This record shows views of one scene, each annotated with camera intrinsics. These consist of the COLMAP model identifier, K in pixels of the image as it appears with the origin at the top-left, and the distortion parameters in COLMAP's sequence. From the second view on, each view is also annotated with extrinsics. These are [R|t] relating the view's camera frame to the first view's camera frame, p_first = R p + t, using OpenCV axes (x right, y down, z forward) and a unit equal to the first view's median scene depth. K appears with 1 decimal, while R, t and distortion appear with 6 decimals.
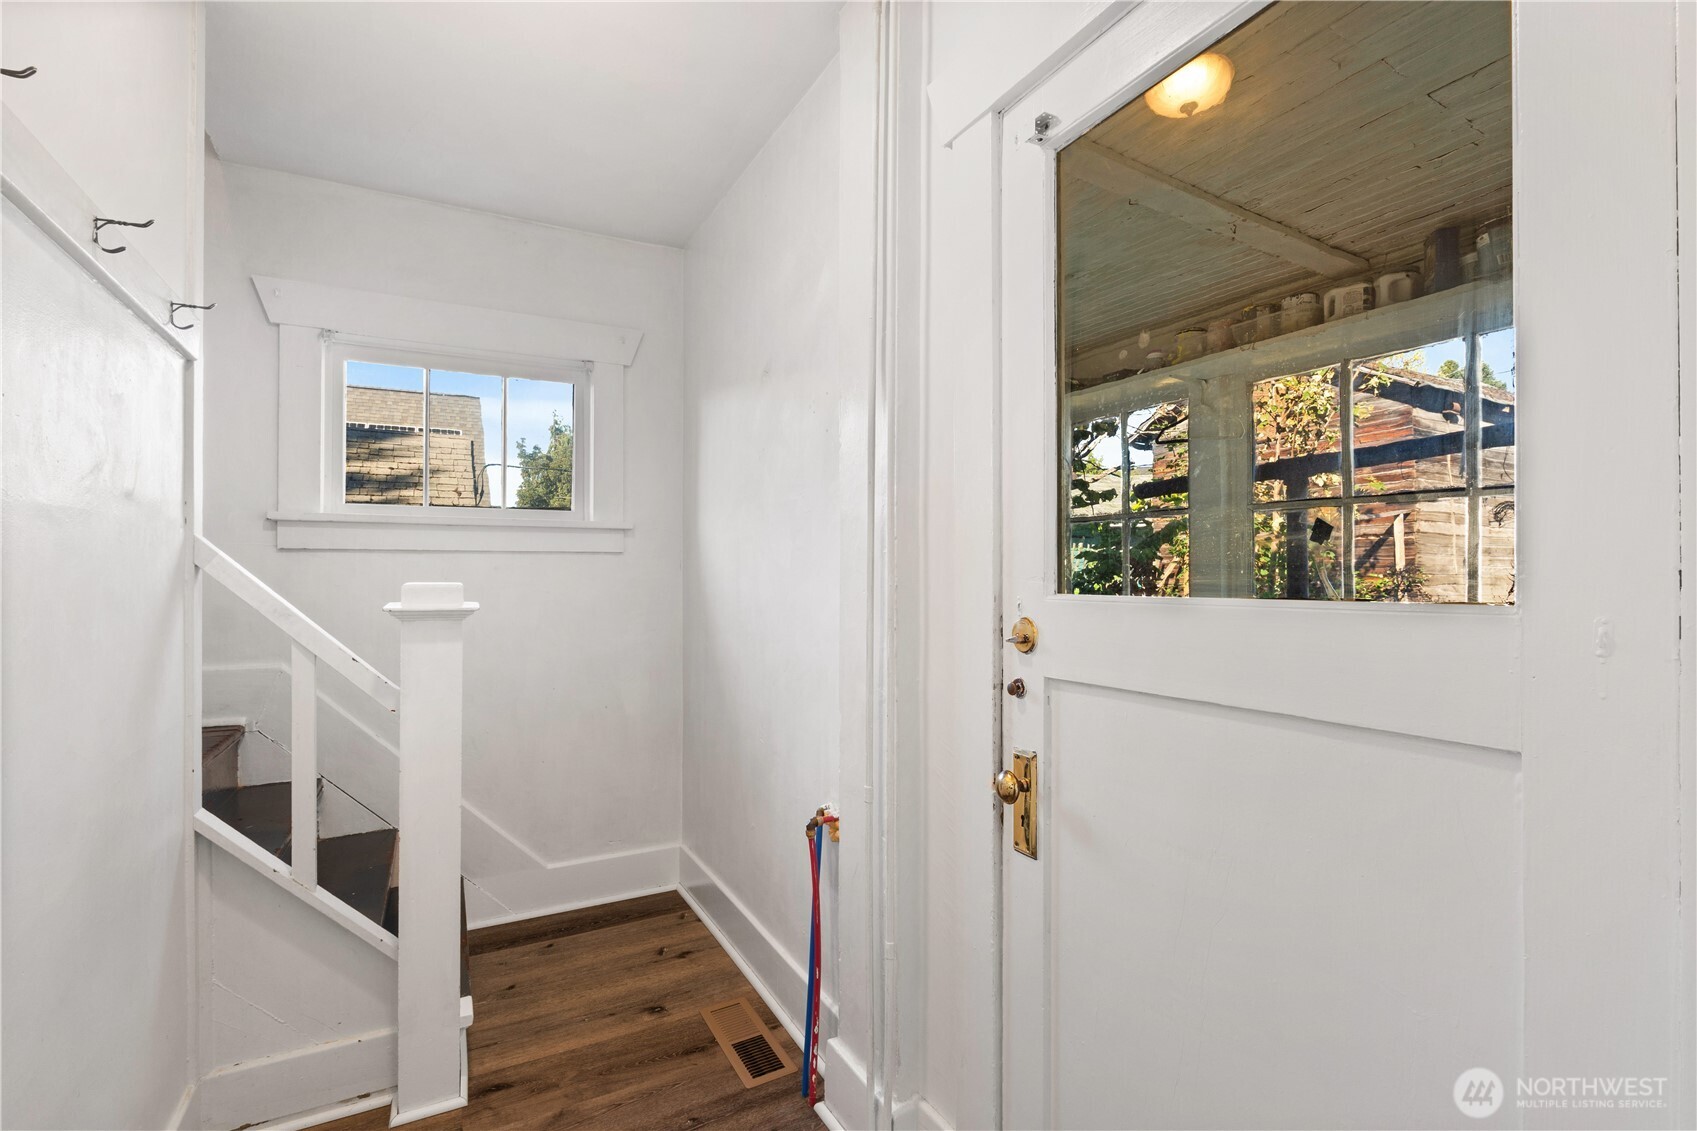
lens RADIAL K [[789.4, 0, 851.2], [0, 789.4, 568.5], [0, 0, 1]] dist [-0.005196, -0.000277]
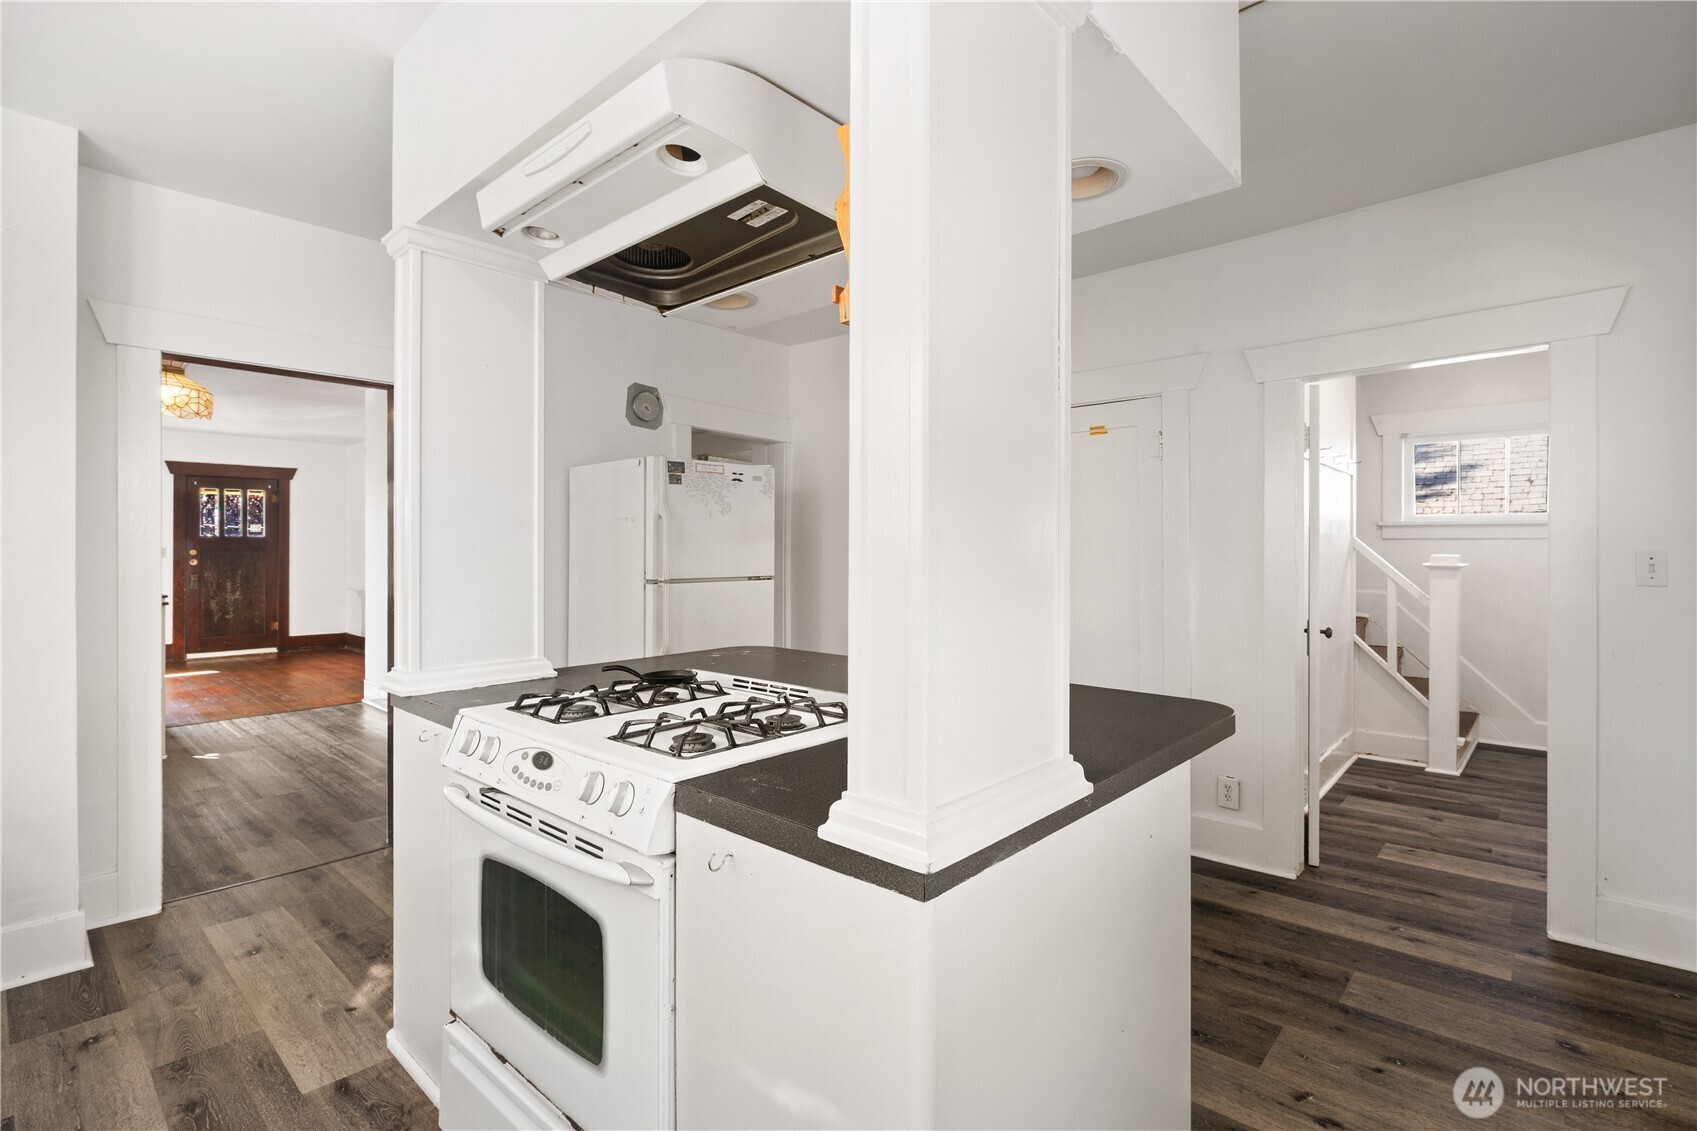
lens RADIAL K [[791.6, 0, 853.9], [0, 791.6, 545.1], [0, 0, 1]] dist [-0.012393, -0.000202]
pose [[0.339673, -0.000543, -0.940544, 1.055419], [0.003886, 0.999992, 0.000826, -0.018641], [0.940536, -0.003935, 0.339672, -1.429482]]
